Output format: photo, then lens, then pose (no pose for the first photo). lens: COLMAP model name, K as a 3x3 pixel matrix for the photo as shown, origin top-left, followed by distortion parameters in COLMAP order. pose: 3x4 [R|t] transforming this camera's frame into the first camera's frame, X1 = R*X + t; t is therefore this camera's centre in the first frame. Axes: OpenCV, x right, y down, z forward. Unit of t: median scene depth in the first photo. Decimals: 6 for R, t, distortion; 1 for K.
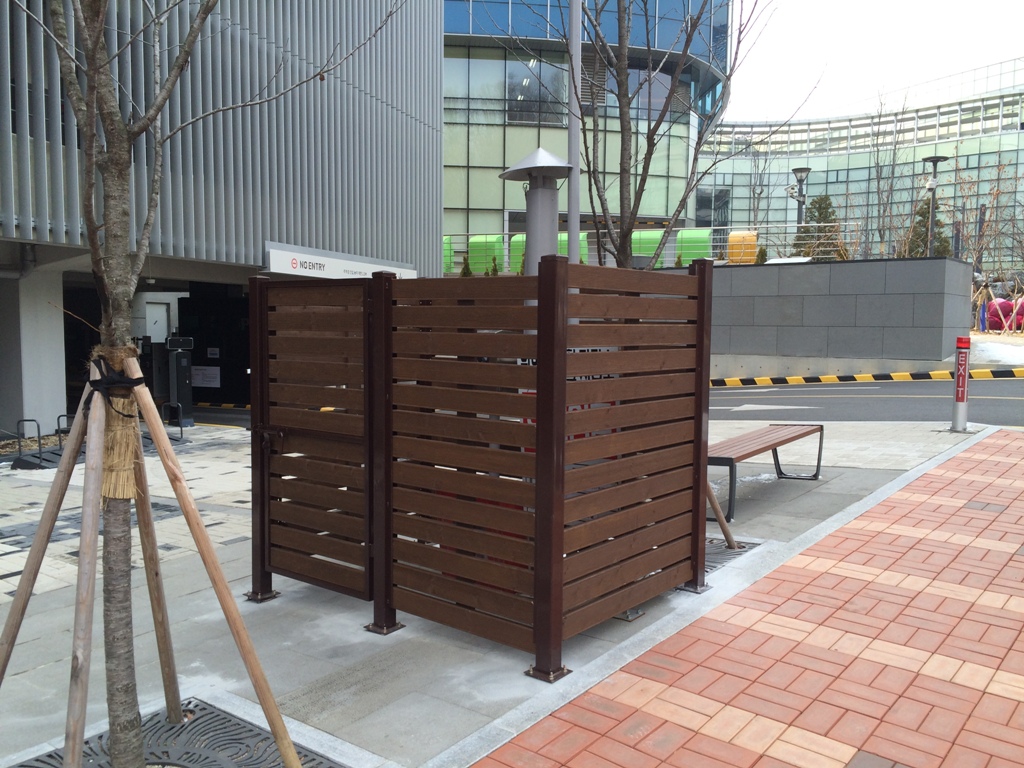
lens RADIAL K [[863.0, 0, 512.0], [0, 863.0, 384.0], [0, 0, 1]] dist [0.005124, 0.002077]
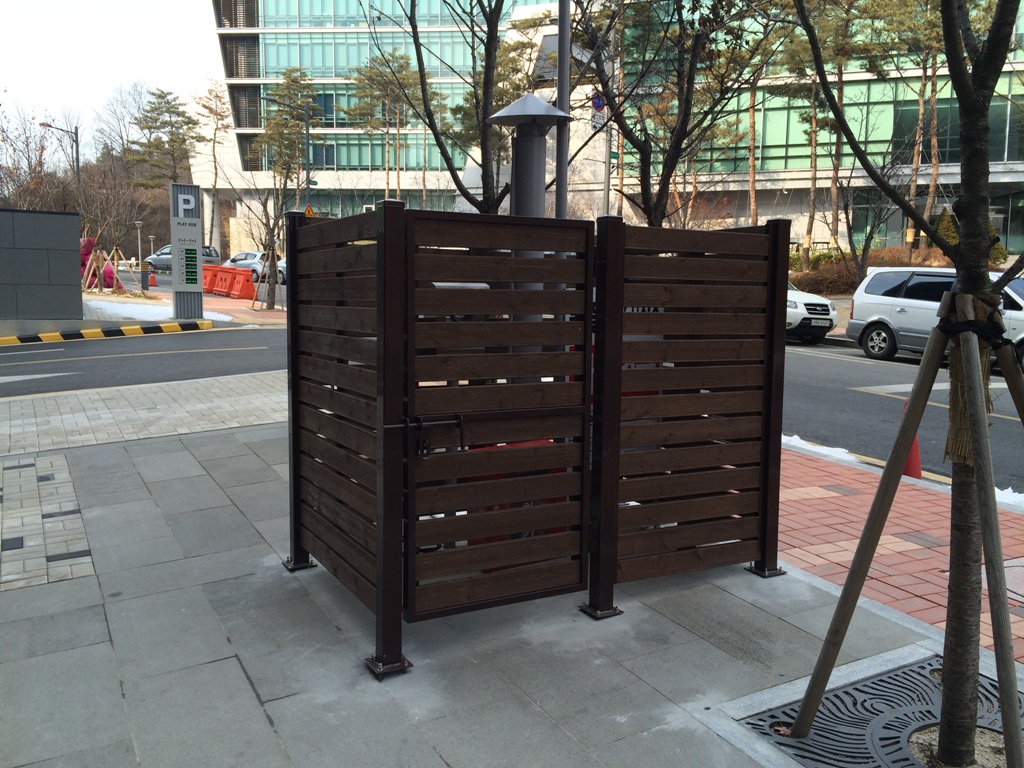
lens RADIAL K [[863.0, 0, 512.0], [0, 863.0, 384.0], [0, 0, 1]] dist [0.005124, 0.002077]
pose [[0.395739, -0.100458, 0.912852, -0.981082], [0.061167, 0.994675, 0.082946, -0.035009], [-0.916324, 0.023011, 0.399776, 0.712693]]
